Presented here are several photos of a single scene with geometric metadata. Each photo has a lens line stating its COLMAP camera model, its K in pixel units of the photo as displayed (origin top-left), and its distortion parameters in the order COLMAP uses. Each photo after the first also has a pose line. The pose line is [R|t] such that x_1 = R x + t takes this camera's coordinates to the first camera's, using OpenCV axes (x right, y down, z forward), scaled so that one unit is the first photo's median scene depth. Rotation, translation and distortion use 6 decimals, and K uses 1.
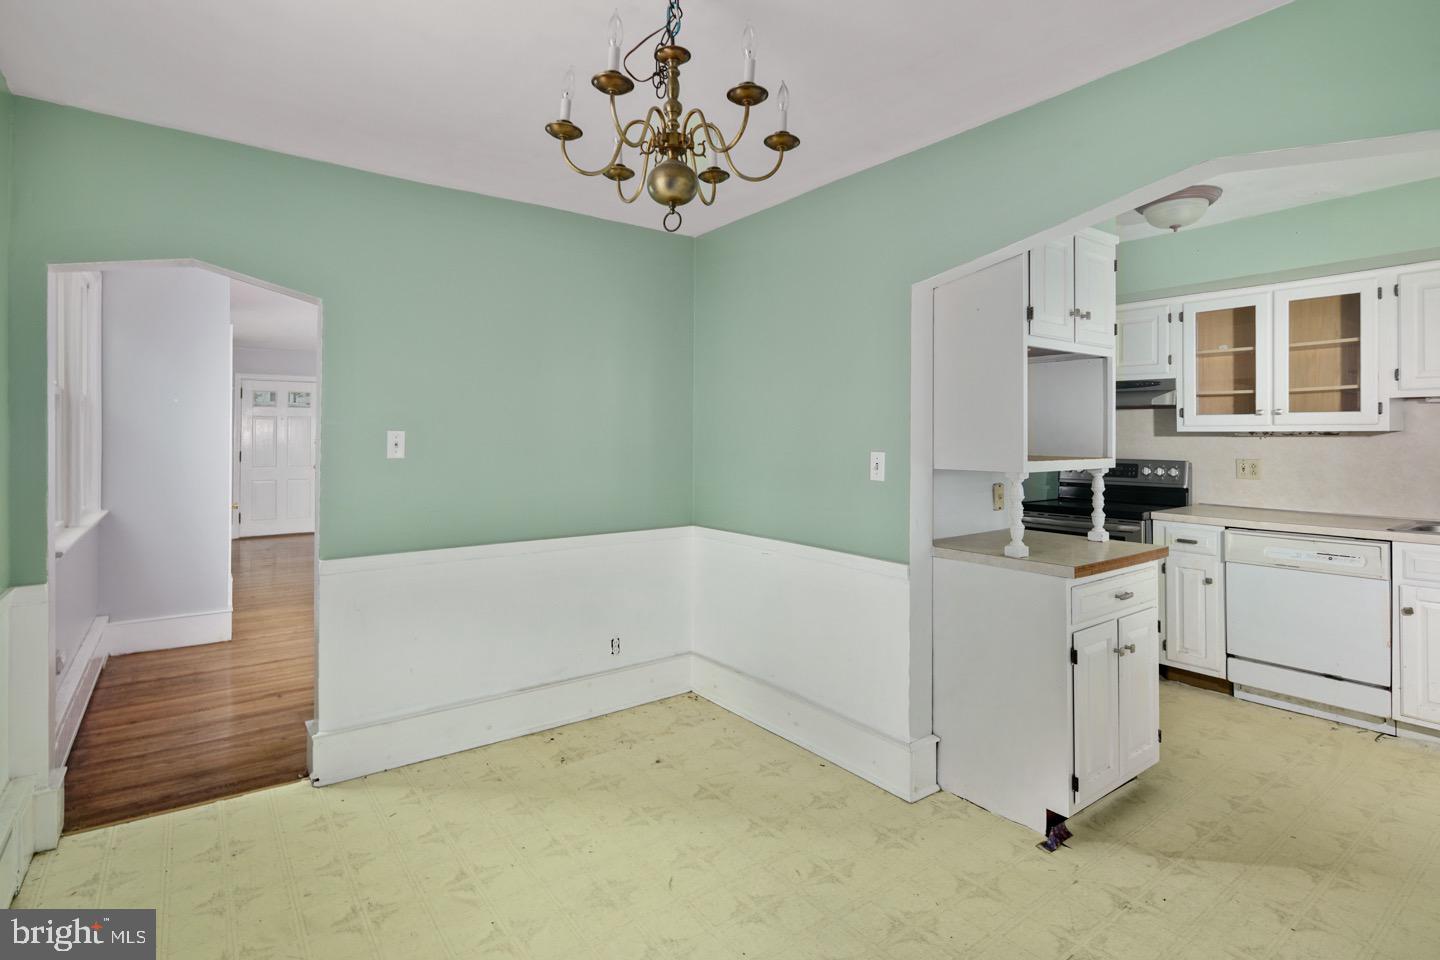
lens RADIAL K [[701.2, 0, 709.3], [0, 701.2, 432.6], [0, 0, 1]] dist [-0.002865, -0.001503]
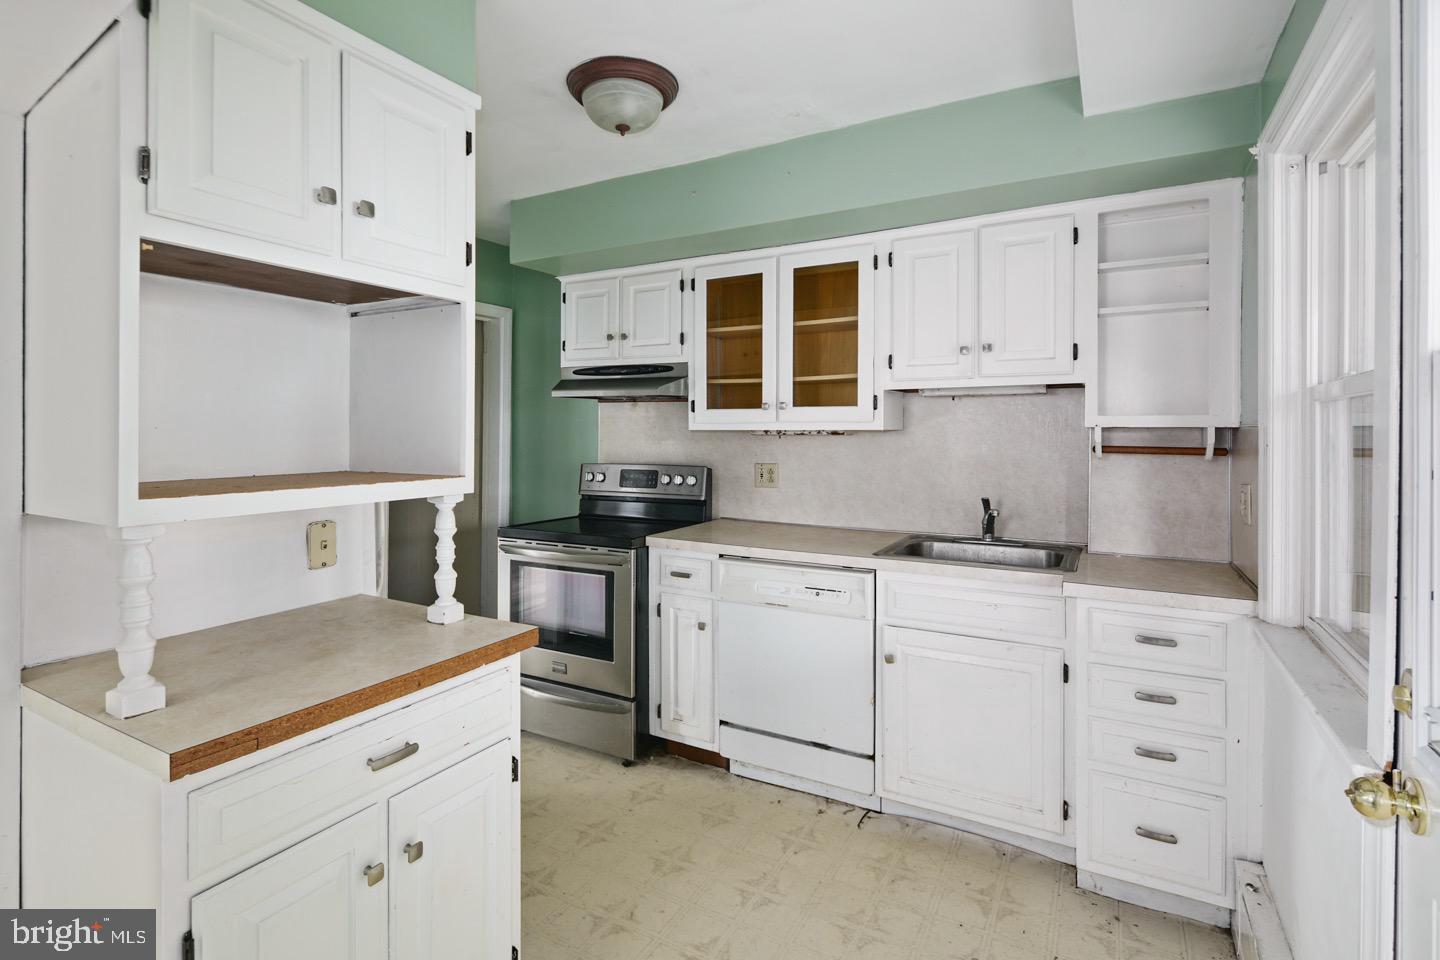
lens RADIAL K [[701.2, 0, 709.3], [0, 701.2, 432.6], [0, 0, 1]] dist [-0.002865, -0.001503]
pose [[0.908585, -0.000084, 0.417701, 0.439063], [-0.002290, 0.999984, 0.005184, -0.003026], [-0.417694, -0.005667, 0.908570, 0.331796]]
